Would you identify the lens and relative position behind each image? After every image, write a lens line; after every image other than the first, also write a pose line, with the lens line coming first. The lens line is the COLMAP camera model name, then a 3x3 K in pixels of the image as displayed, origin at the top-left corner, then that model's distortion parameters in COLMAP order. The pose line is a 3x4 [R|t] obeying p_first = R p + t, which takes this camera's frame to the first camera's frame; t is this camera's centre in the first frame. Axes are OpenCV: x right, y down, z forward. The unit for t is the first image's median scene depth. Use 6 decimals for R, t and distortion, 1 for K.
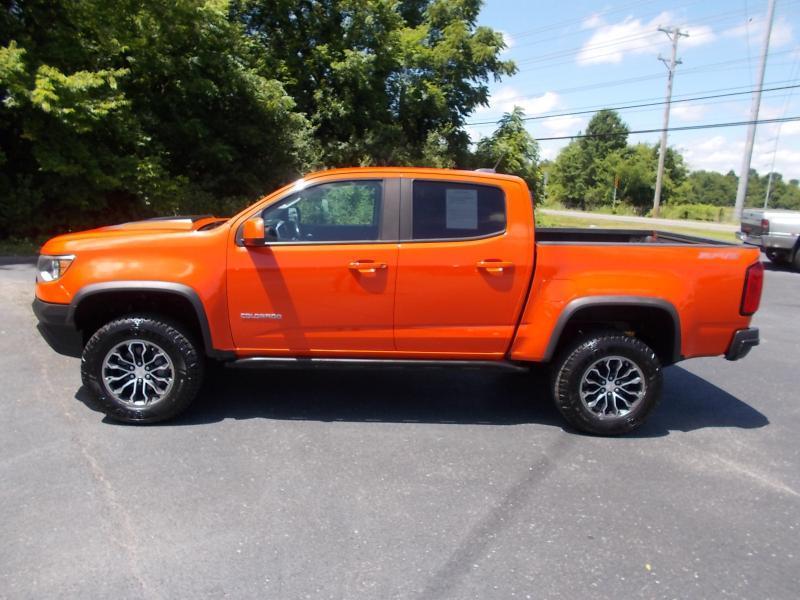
lens RADIAL K [[605.2, 0, 400.7], [0, 605.2, 303.2], [0, 0, 1]] dist [0.003288, -0.010340]
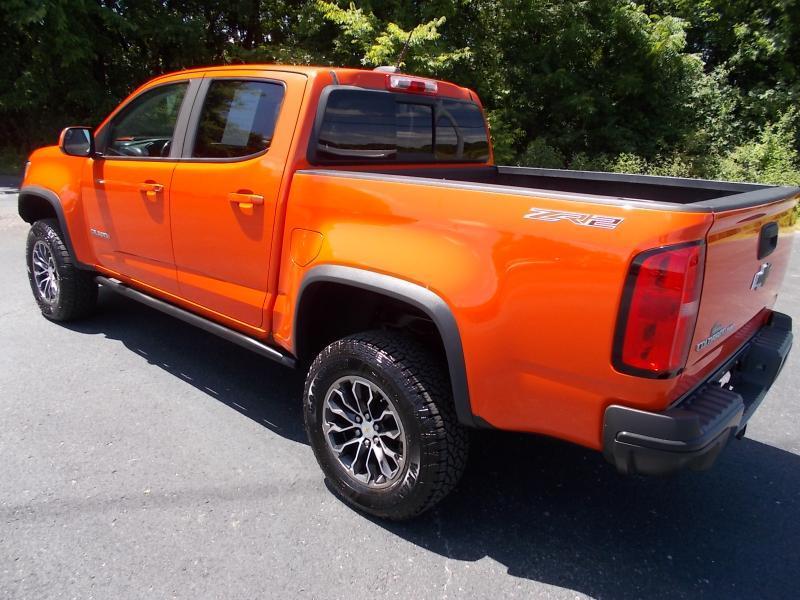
lens RADIAL K [[609.9, 0, 401.0], [0, 609.9, 297.9], [0, 0, 1]] dist [0.003398, -0.015323]
pose [[0.711223, 0.182690, -0.678812, 0.736461], [-0.155763, 0.982592, 0.101248, -0.047996], [0.685493, 0.033724, 0.727298, 0.596520]]
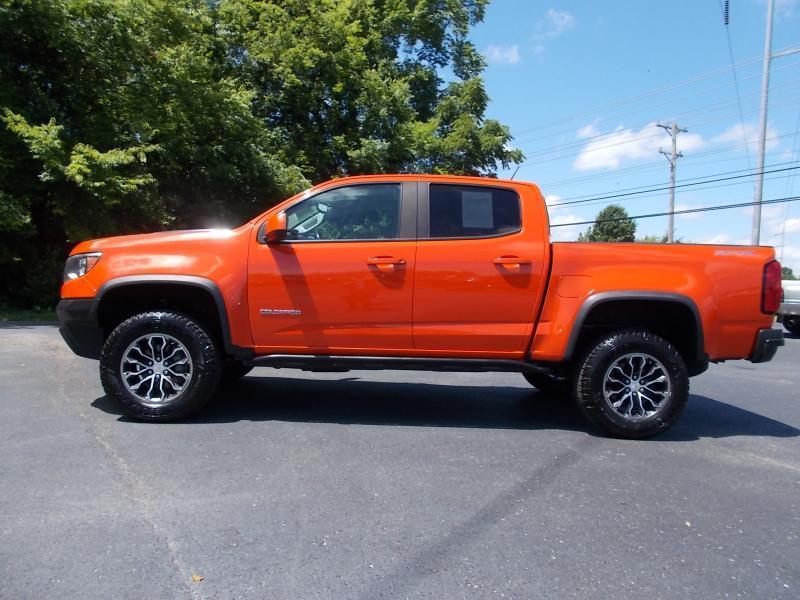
lens RADIAL K [[605.2, 0, 400.7], [0, 605.2, 303.2], [0, 0, 1]] dist [0.003288, -0.010340]
pose [[0.999731, -0.009197, -0.021289, -0.008417], [0.005686, 0.987192, -0.159437, 0.159244], [0.022483, 0.159273, 0.986978, 0.007292]]
